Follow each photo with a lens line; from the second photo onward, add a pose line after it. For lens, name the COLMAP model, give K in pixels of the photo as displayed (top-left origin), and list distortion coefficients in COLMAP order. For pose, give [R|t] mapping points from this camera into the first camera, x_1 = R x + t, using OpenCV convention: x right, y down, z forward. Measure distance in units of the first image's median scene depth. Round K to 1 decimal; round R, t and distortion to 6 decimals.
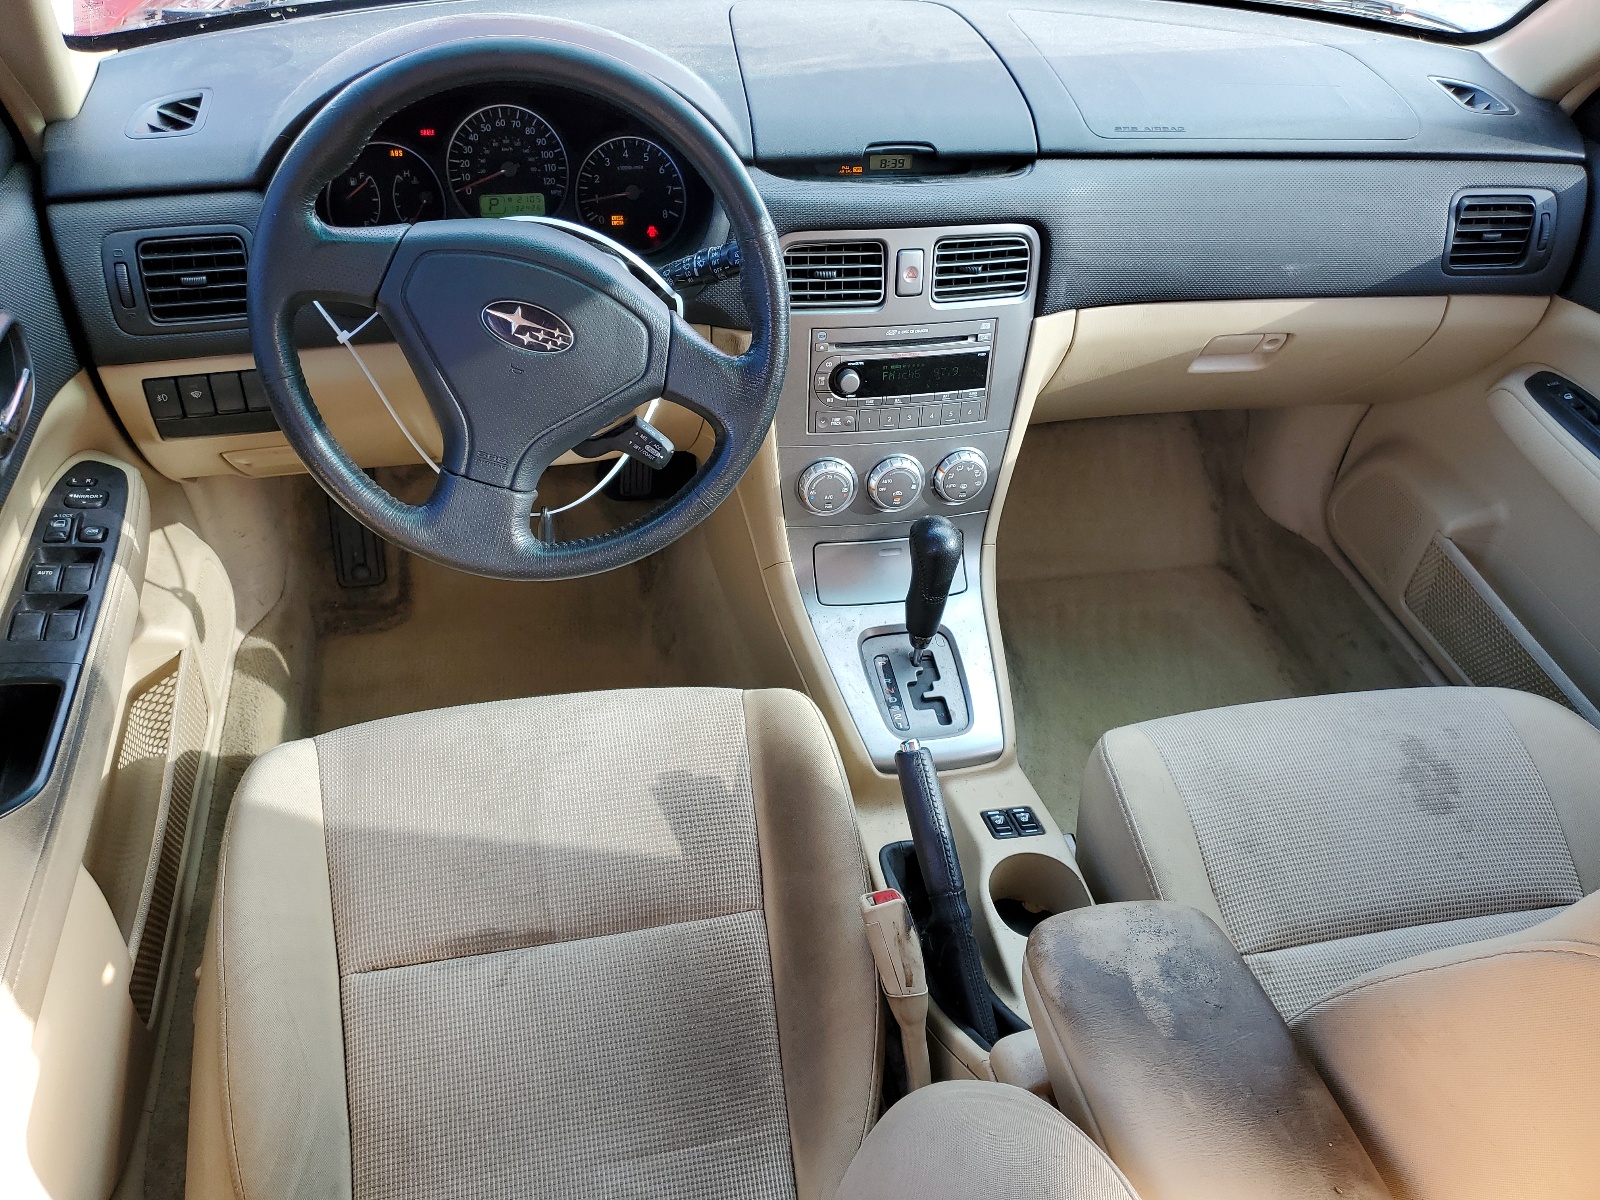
lens RADIAL K [[1210.1, 0, 799.5], [0, 1210.1, 600.0], [0, 0, 1]] dist [0.008482, 0.000377]
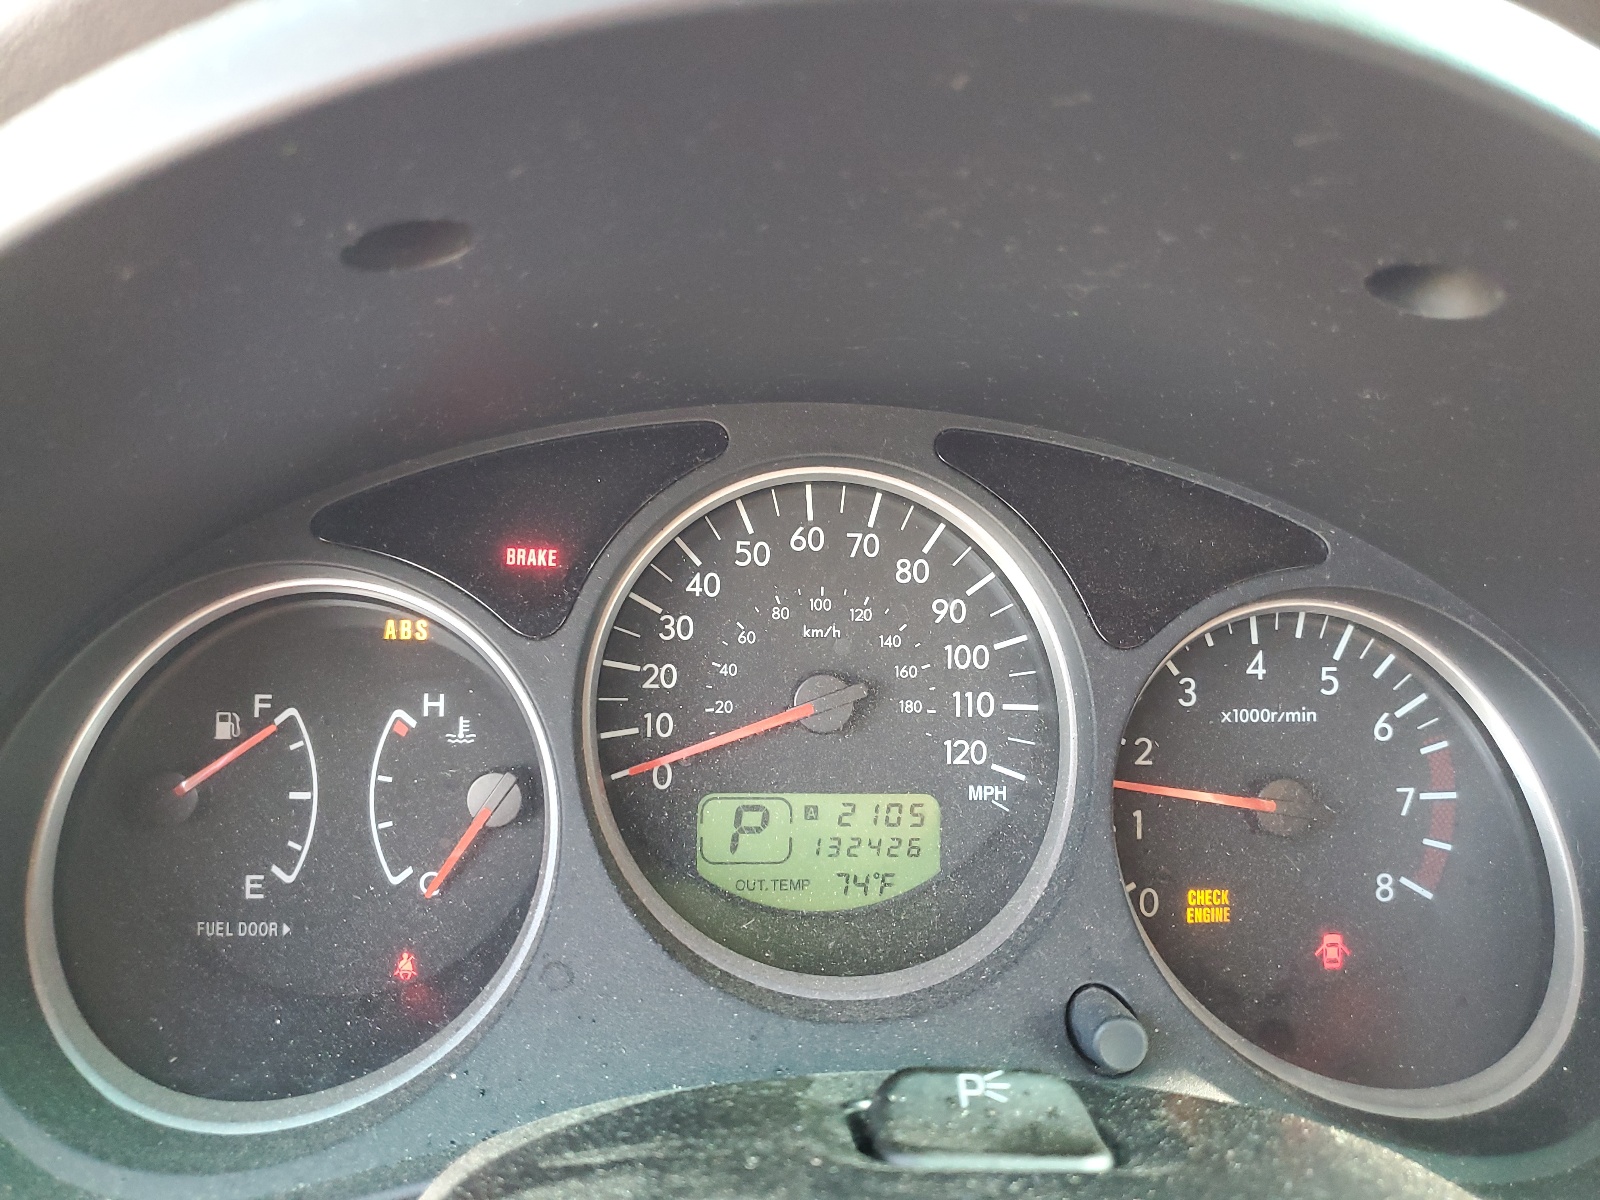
lens RADIAL K [[1210.1, 0, 798.6], [0, 1210.1, 600.3], [0, 0, 1]] dist [0.008482, 0.000377]
pose [[0.967646, 0.012856, -0.251984, -0.180636], [-0.120377, 0.901231, -0.416283, -0.269045], [0.221745, 0.433147, 0.873620, 0.769617]]
